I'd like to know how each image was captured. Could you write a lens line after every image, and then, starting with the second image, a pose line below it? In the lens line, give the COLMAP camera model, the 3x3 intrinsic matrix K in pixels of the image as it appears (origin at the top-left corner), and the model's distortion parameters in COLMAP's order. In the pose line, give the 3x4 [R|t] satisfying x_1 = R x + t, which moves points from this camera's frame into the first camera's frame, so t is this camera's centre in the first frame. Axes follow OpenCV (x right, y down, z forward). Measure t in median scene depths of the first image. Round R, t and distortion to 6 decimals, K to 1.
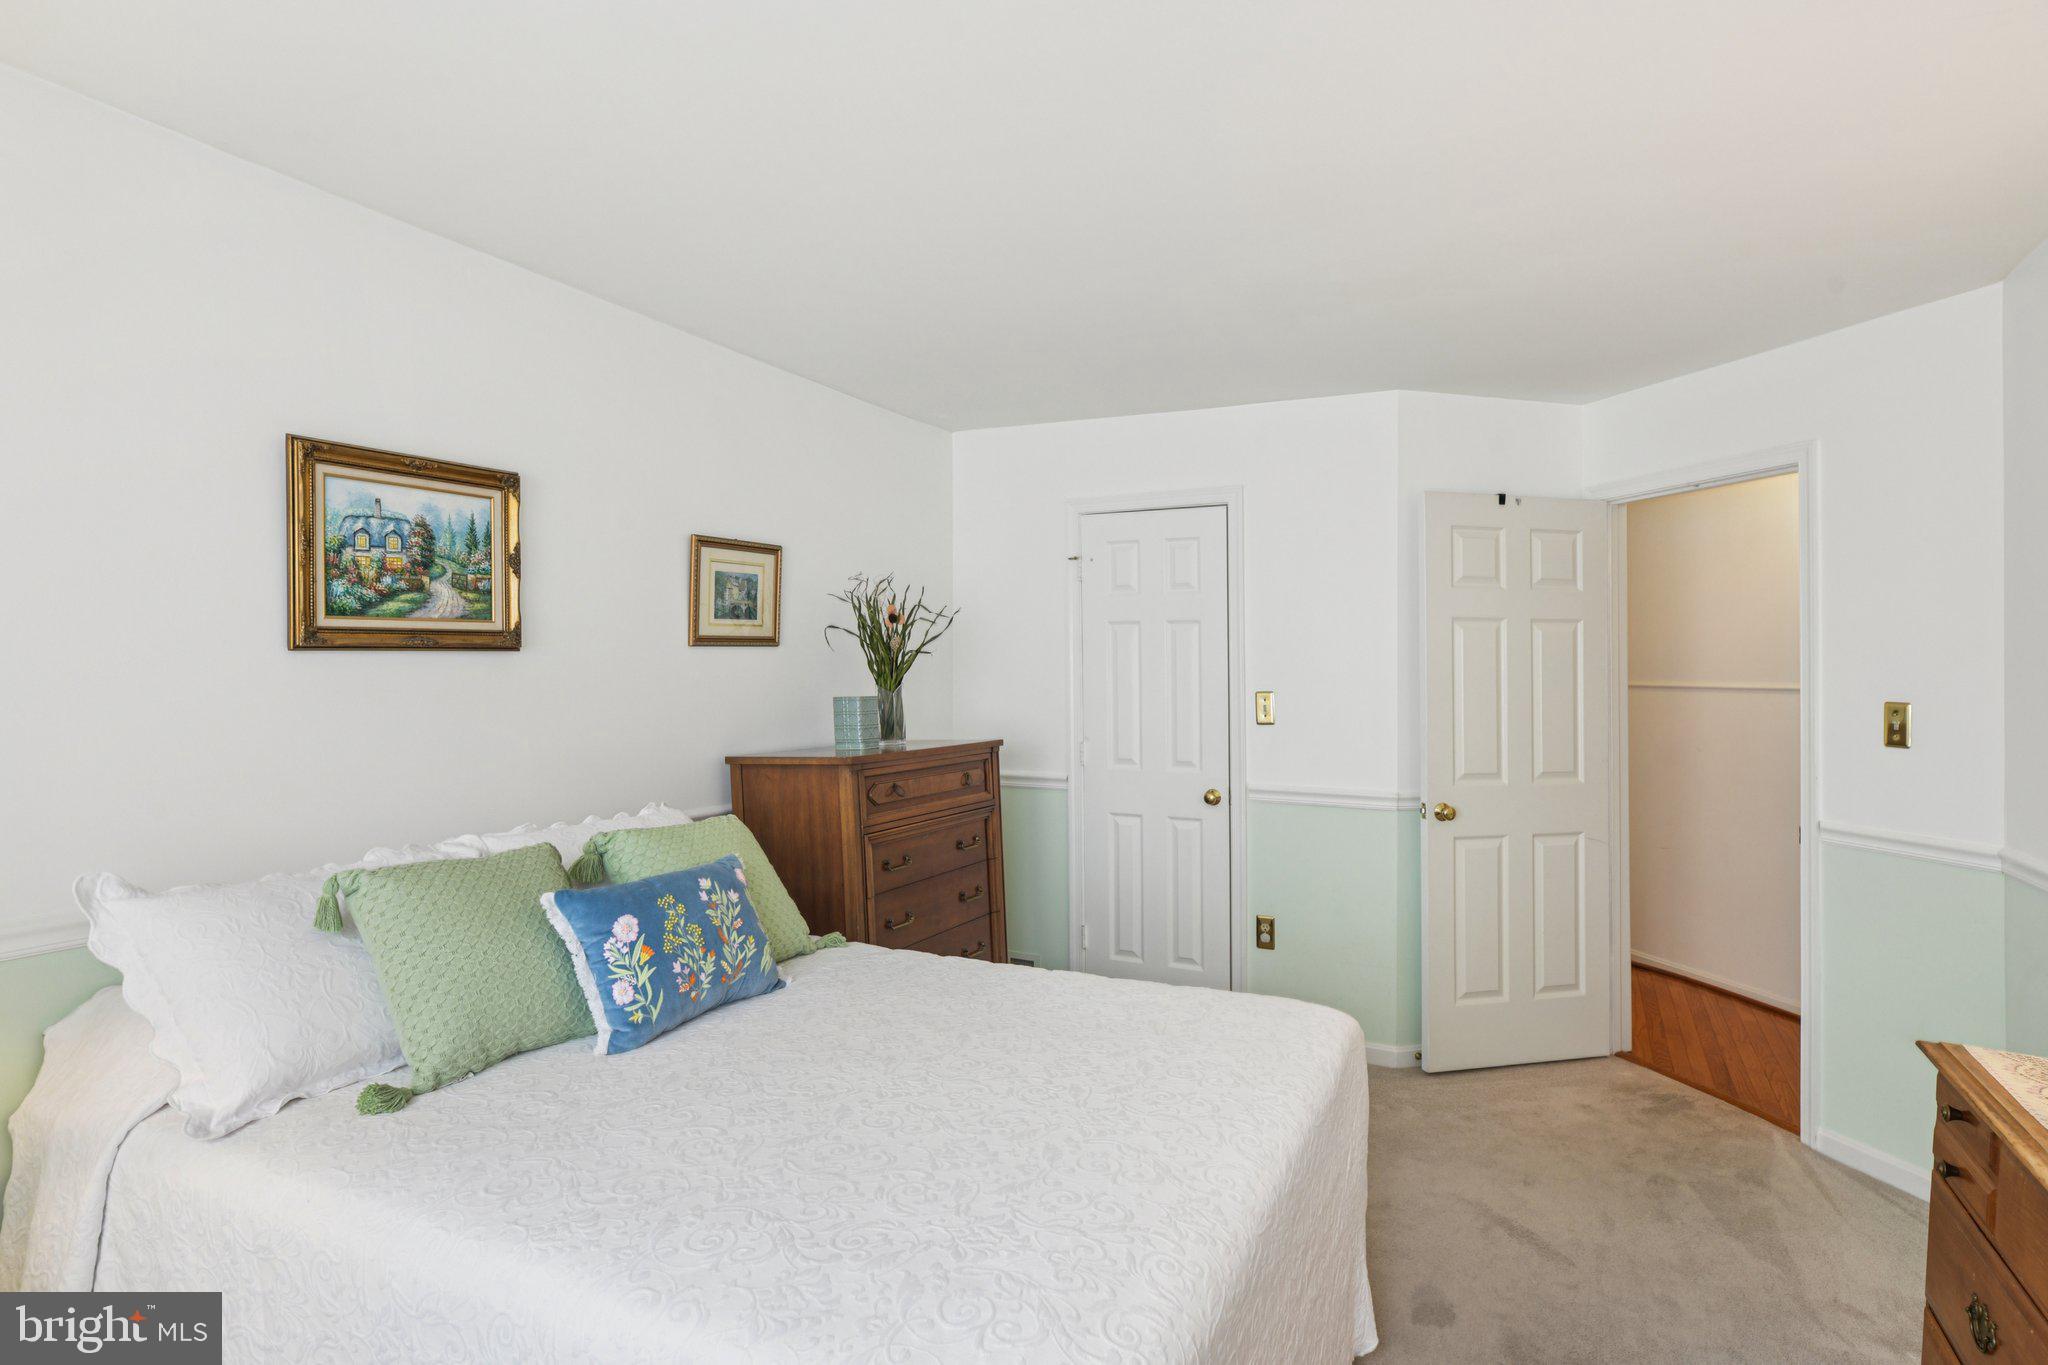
lens RADIAL K [[1116.3, 0, 1023.7], [0, 1116.3, 677.9], [0, 0, 1]] dist [-0.000468, -0.000127]
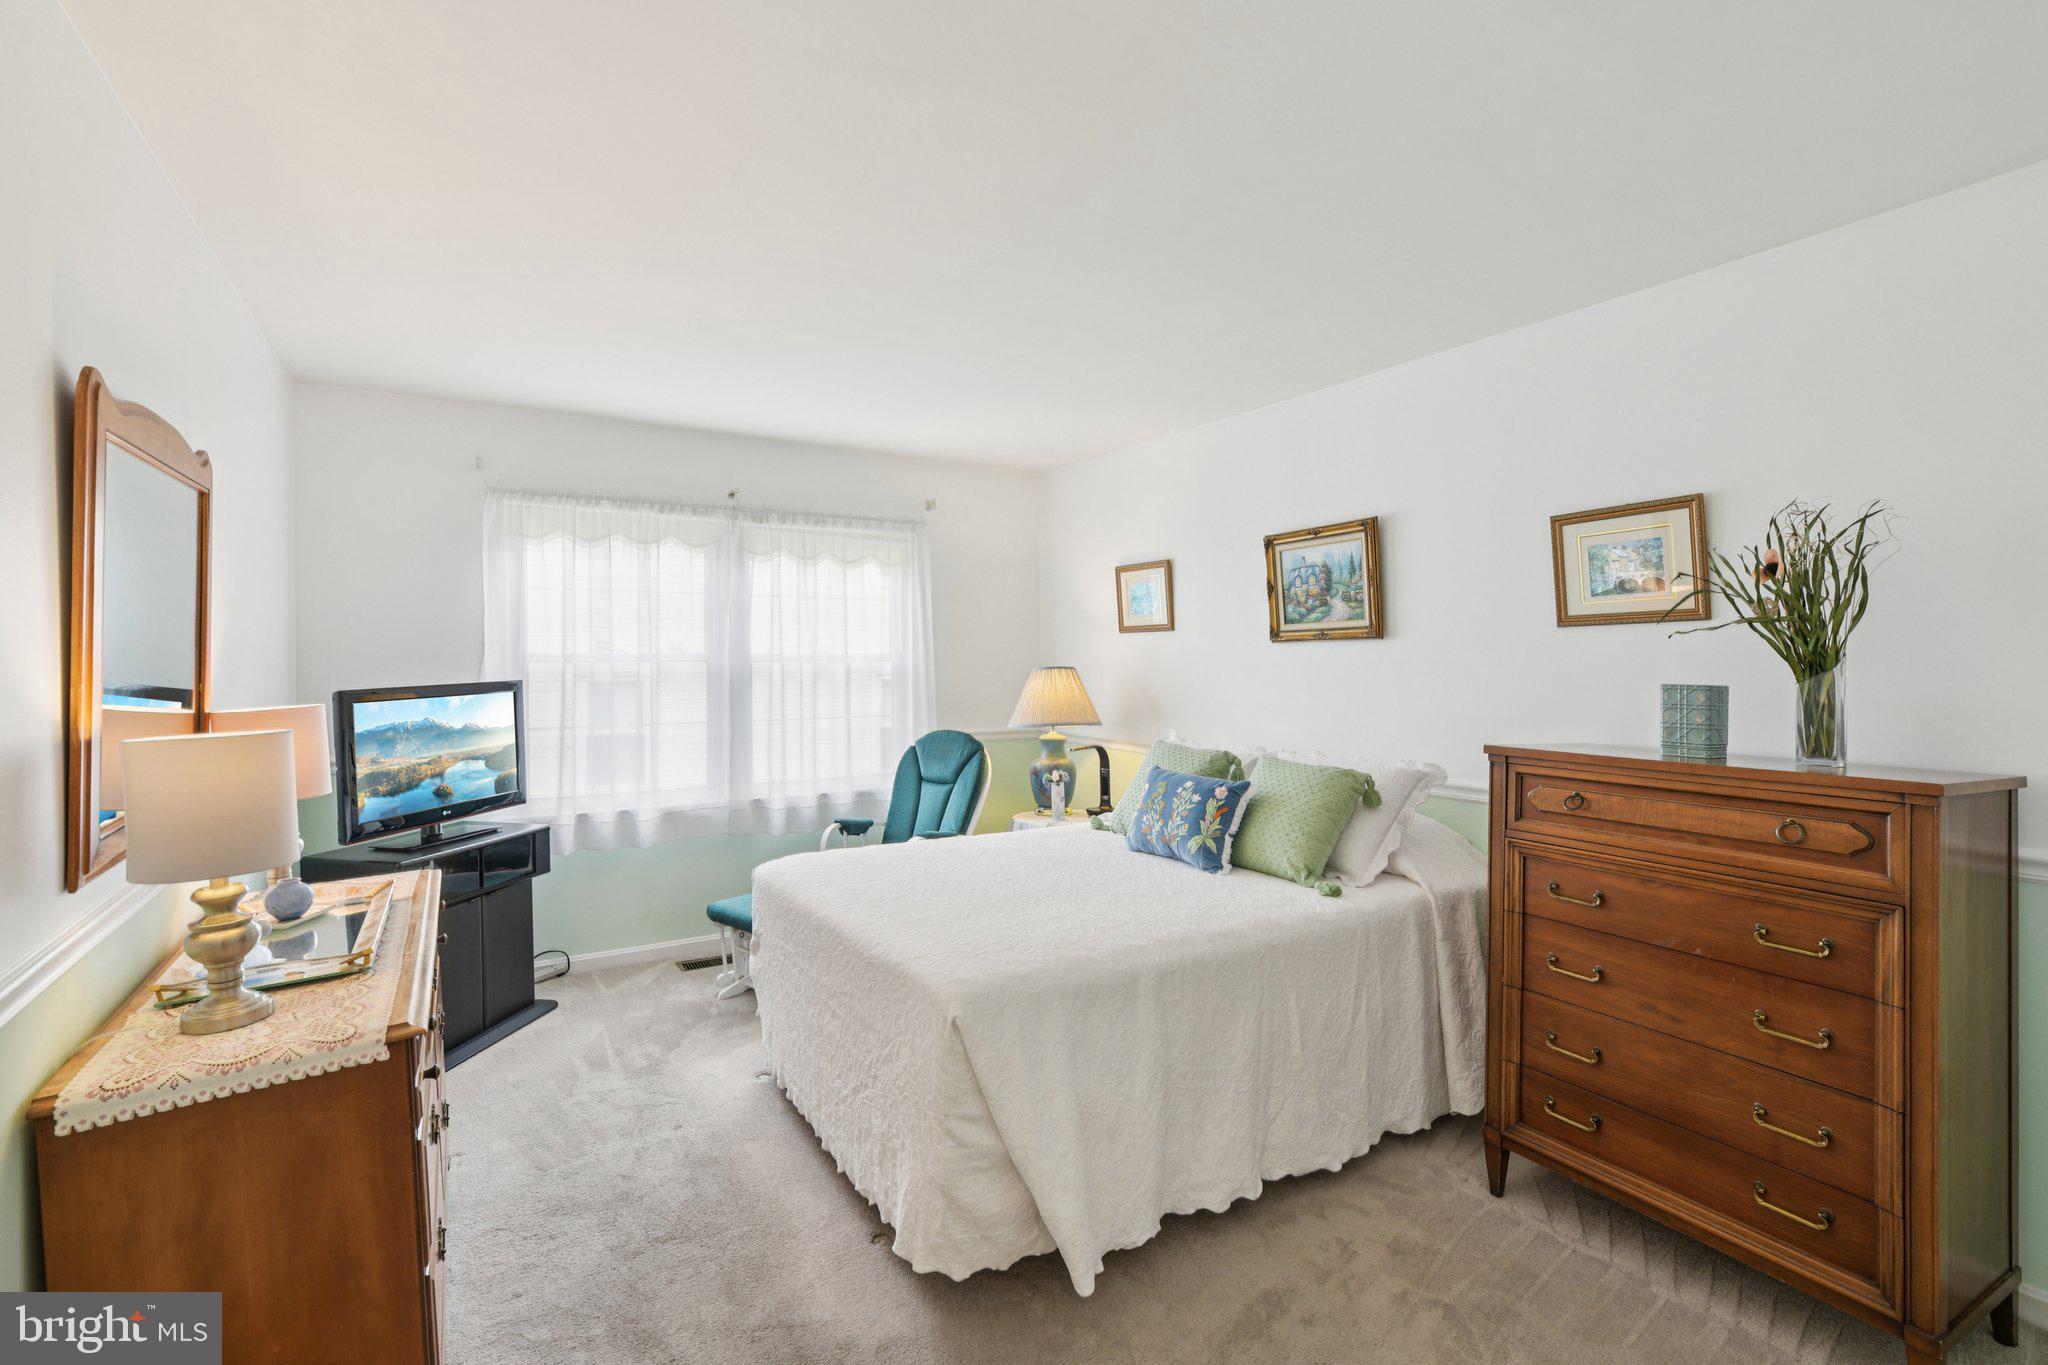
lens RADIAL K [[958.2, 0, 1022.7], [0, 958.2, 666.3], [0, 0, 1]] dist [0.000244, -0.000018]
pose [[-0.557977, 0.015797, -0.829706, 0.891984], [0.002951, 0.999850, 0.017052, -0.011933], [0.829851, 0.007066, -0.557940, 1.396949]]
